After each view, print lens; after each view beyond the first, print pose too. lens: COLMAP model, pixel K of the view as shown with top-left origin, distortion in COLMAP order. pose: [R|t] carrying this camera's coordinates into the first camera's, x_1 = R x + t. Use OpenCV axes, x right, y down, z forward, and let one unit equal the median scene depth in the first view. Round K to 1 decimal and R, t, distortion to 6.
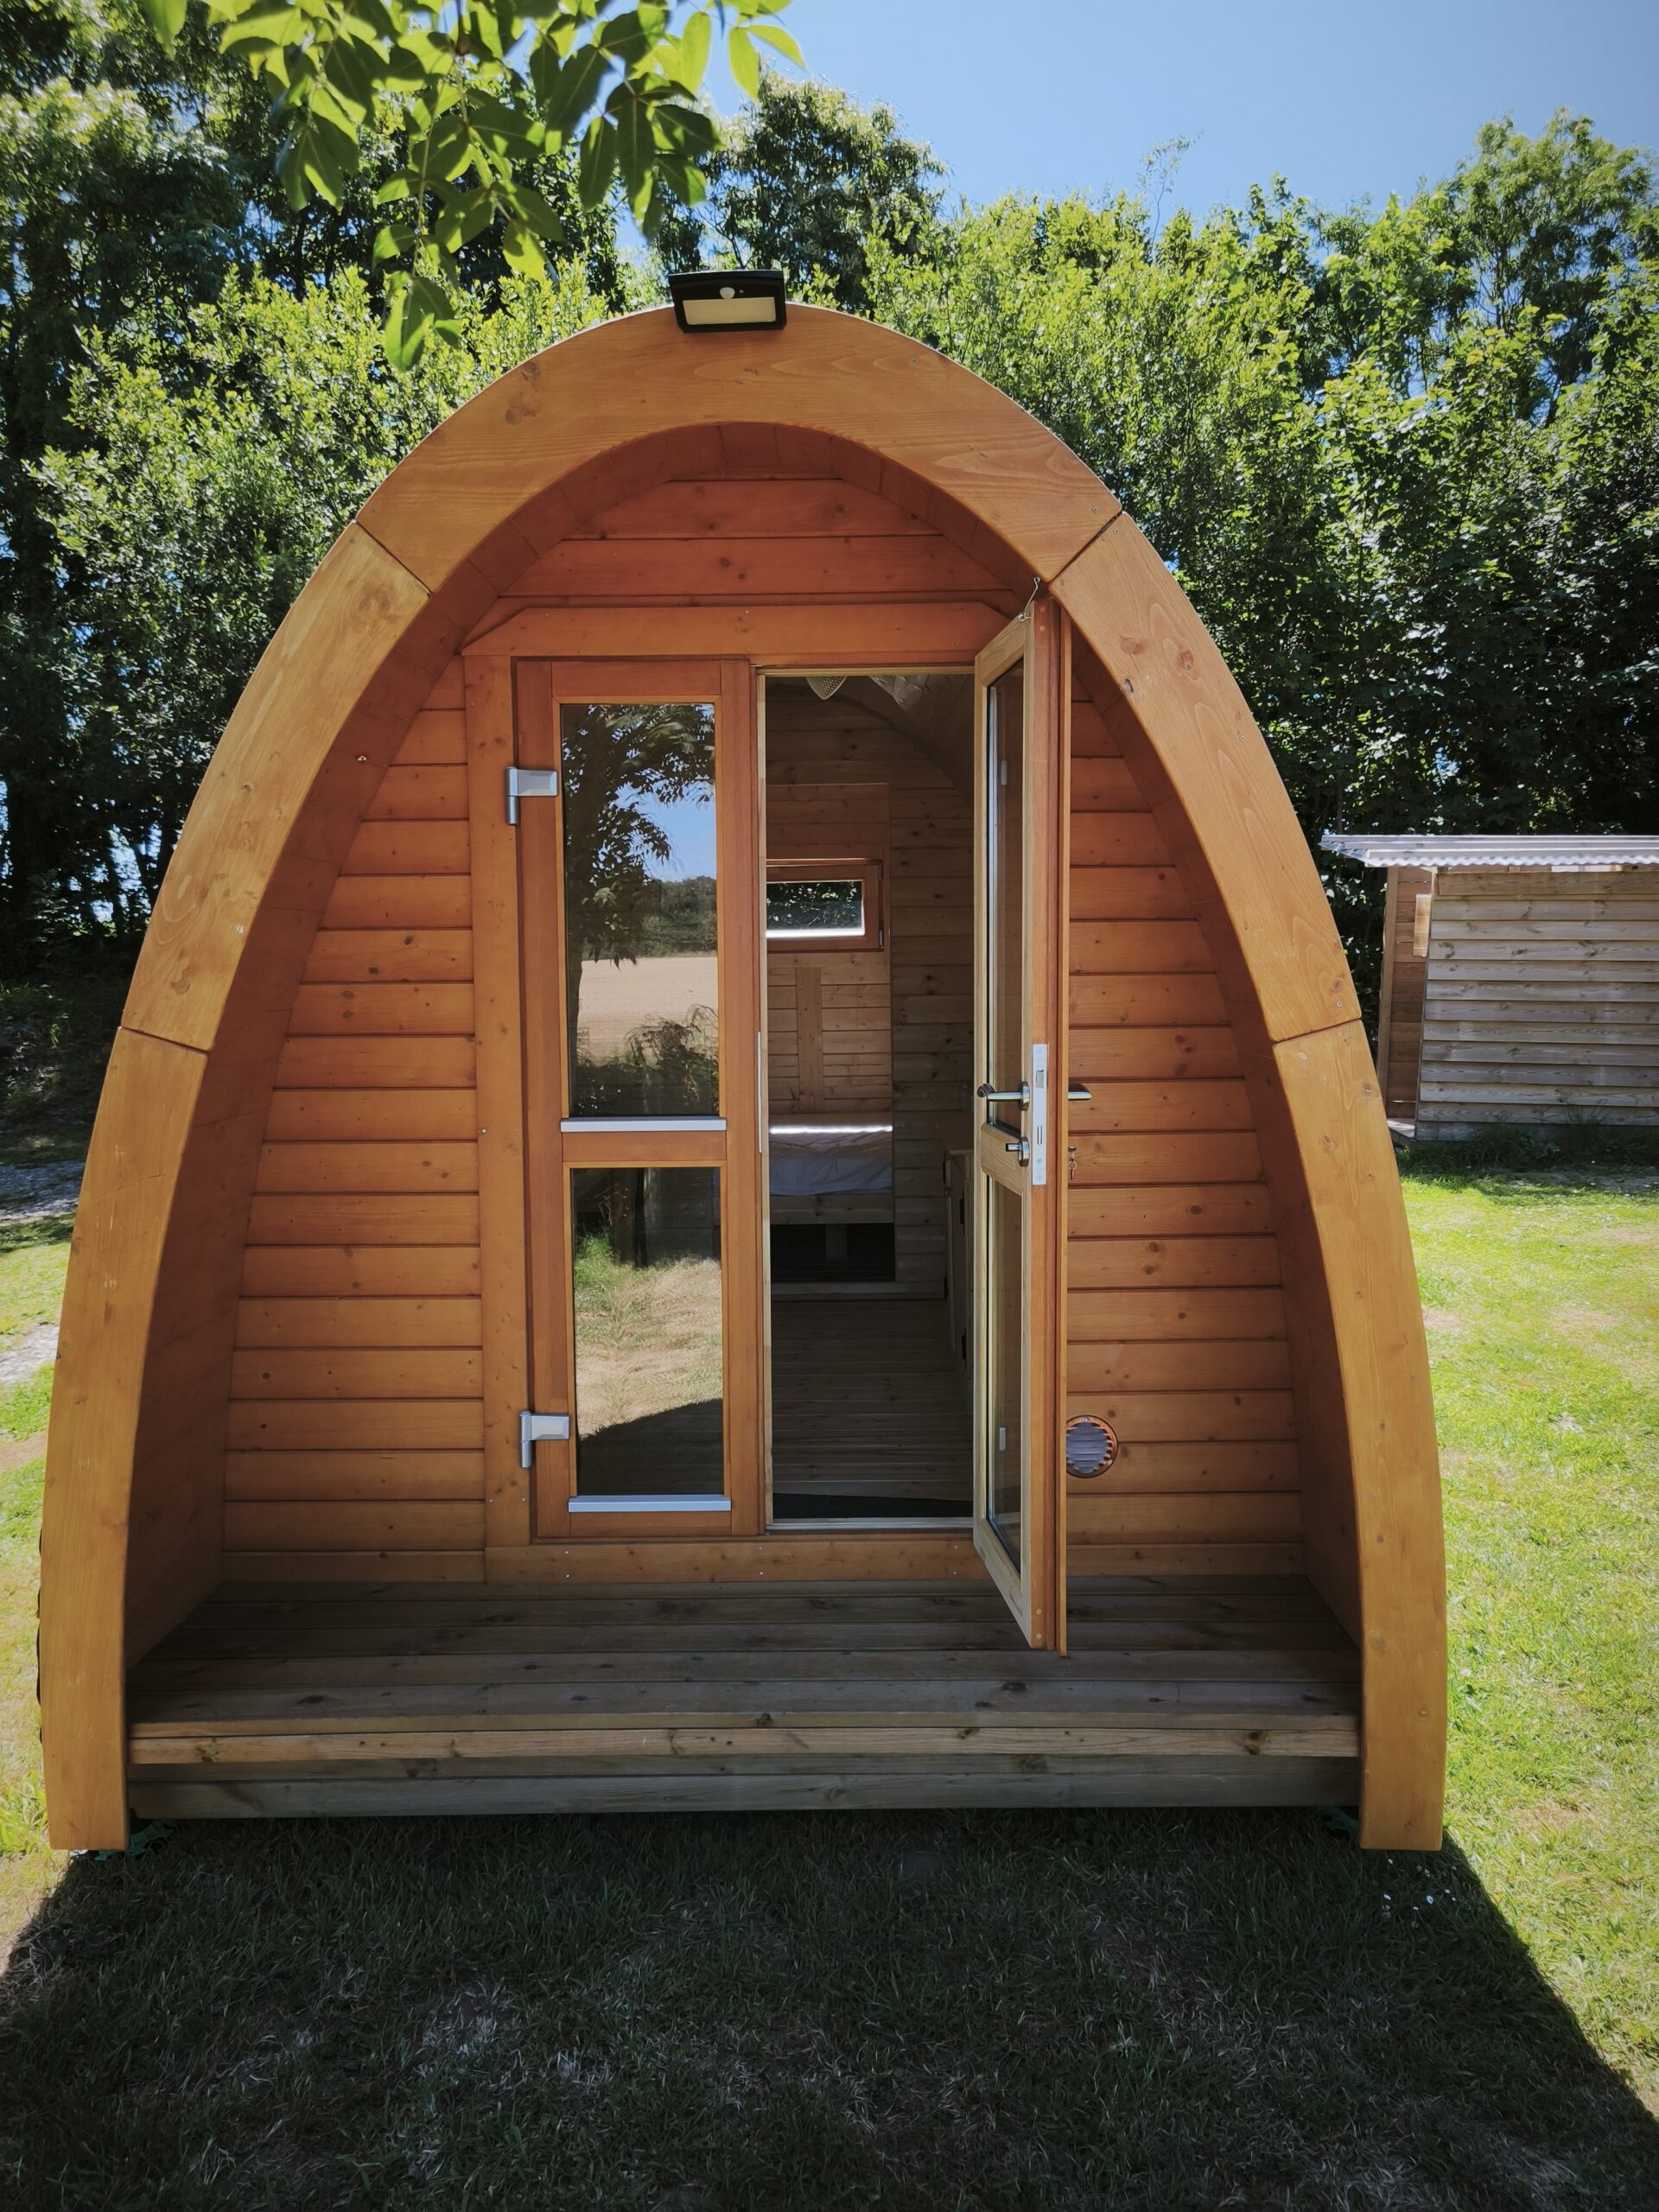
lens RADIAL K [[1434.0, 0, 829.5], [0, 1434.0, 1106.0], [0, 0, 1]] dist [0.028584, 0.000705]
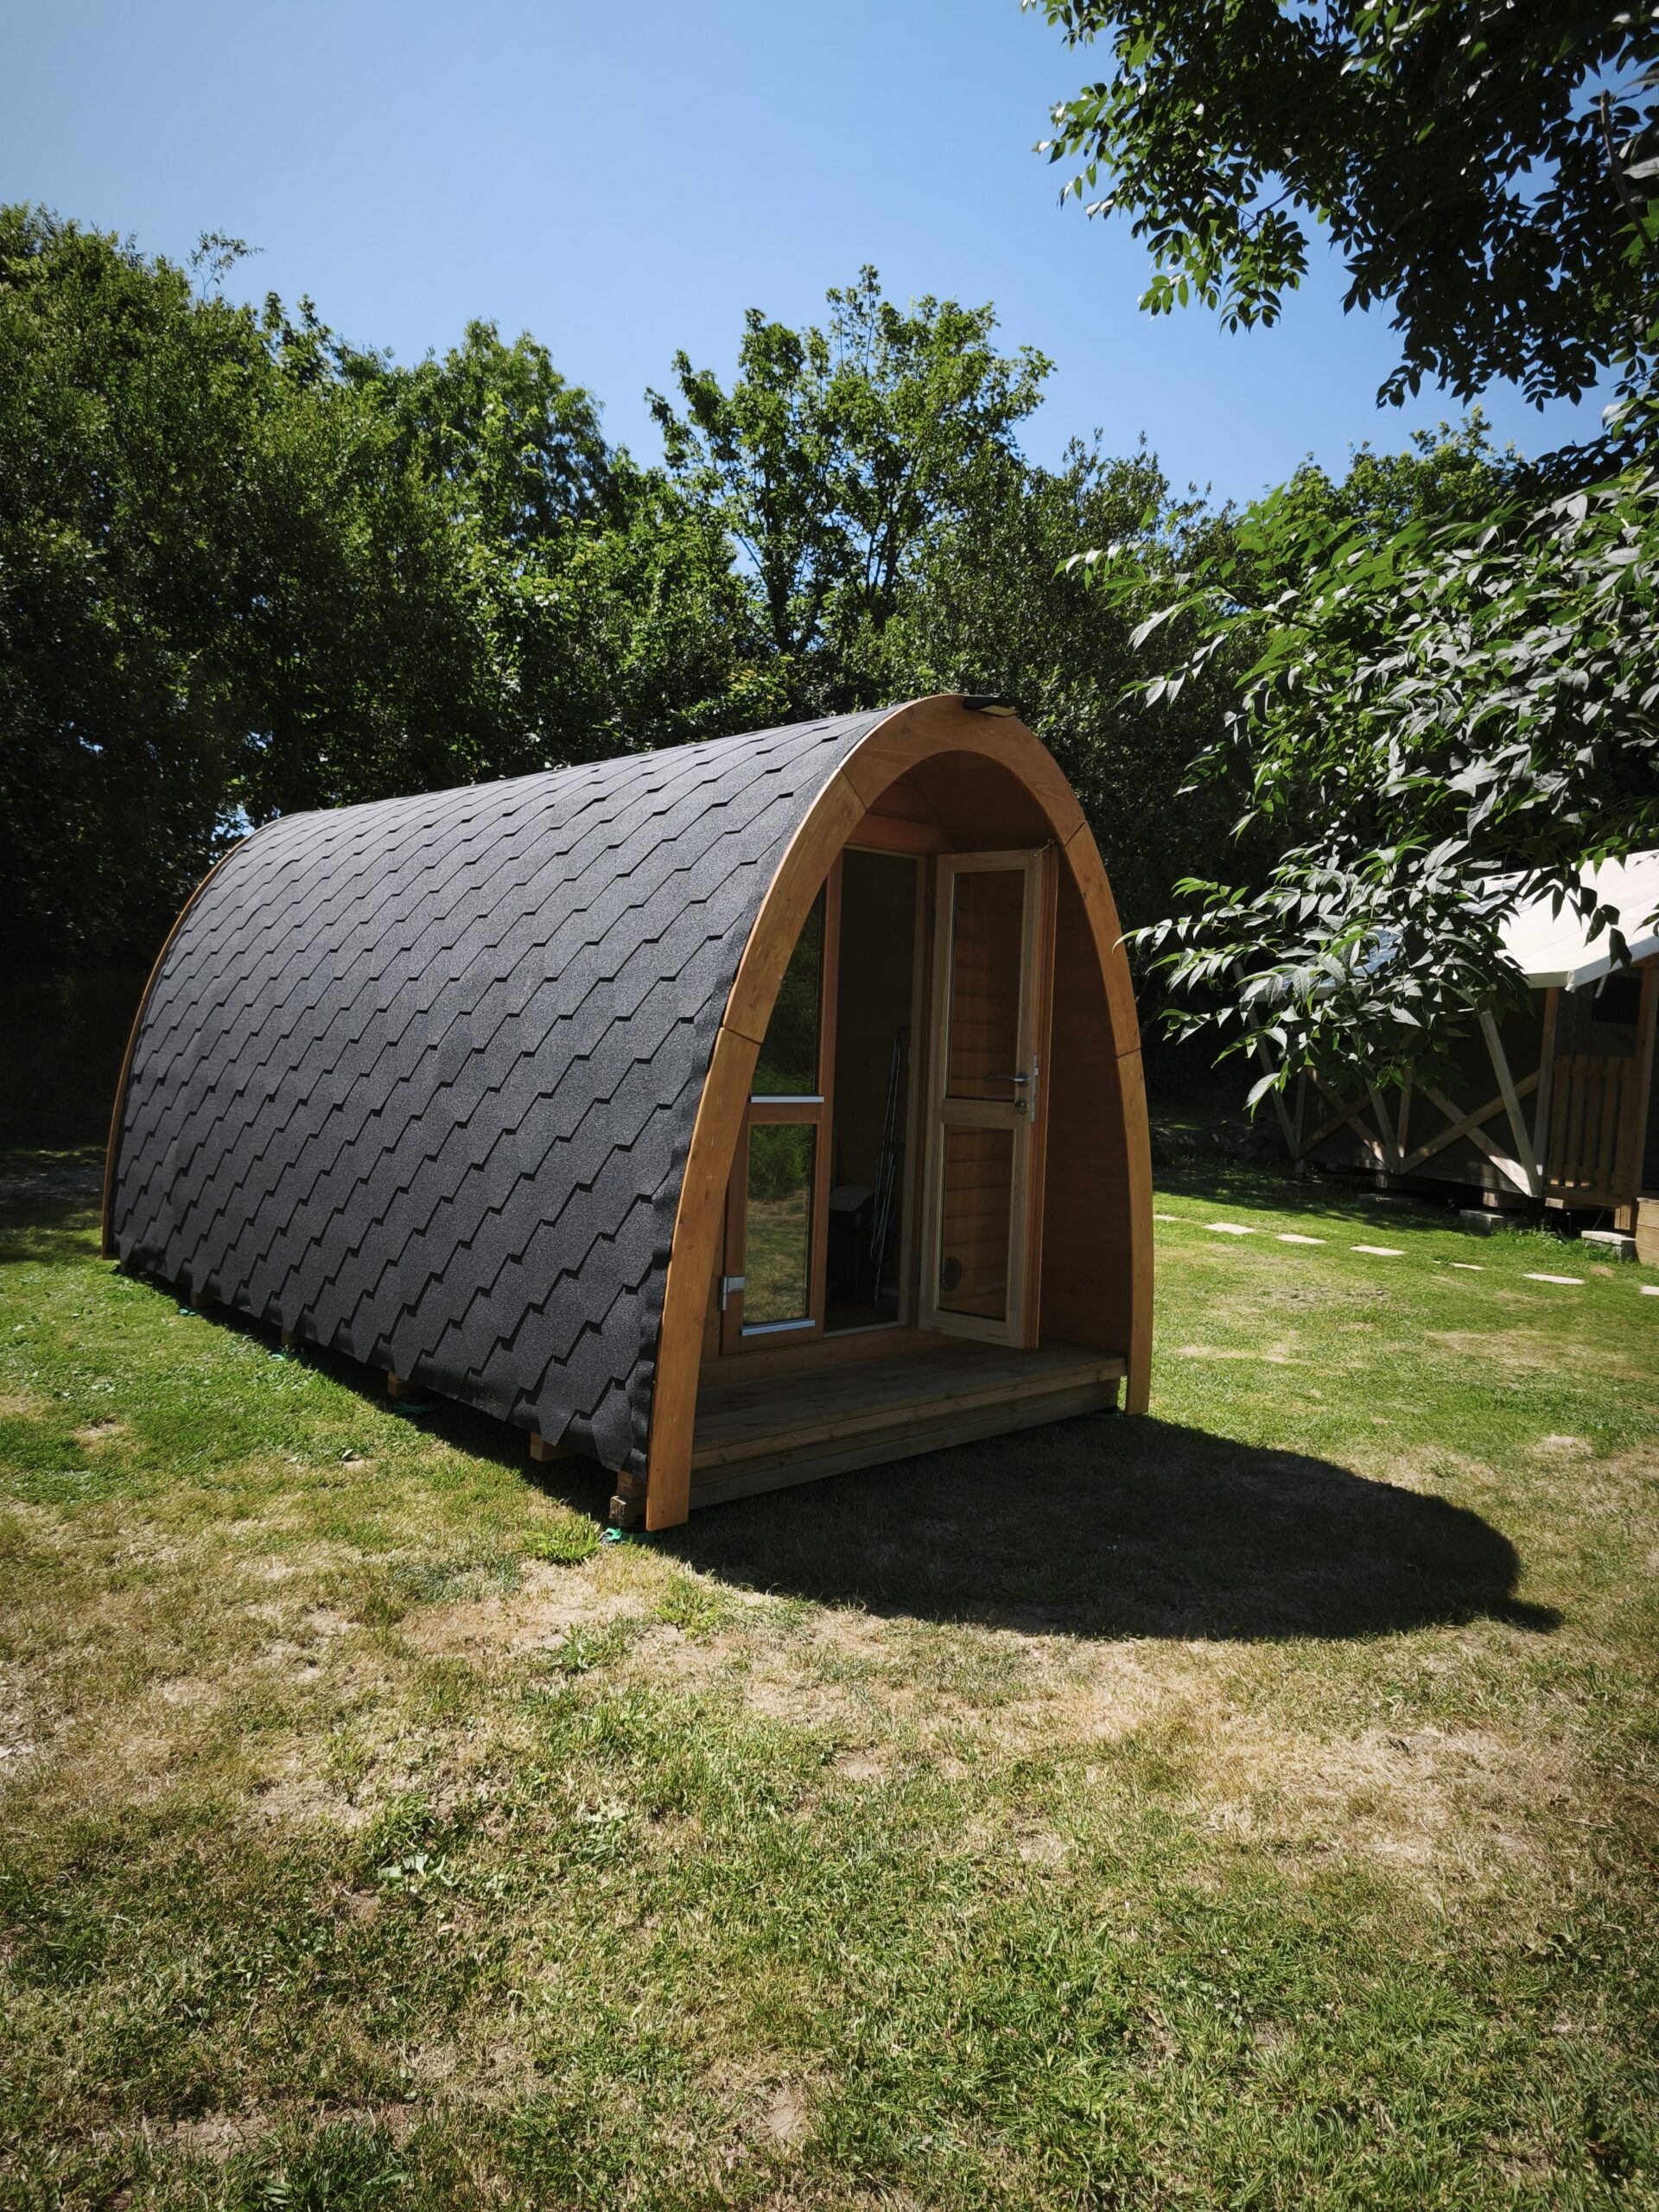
lens RADIAL K [[1434.0, 0, 829.5], [0, 1434.0, 1106.0], [0, 0, 1]] dist [0.028584, 0.000705]
pose [[0.742876, -0.003818, 0.669419, -1.438103], [0.035229, 0.998821, -0.033398, 0.093905], [-0.668502, 0.048393, 0.742134, -0.342079]]
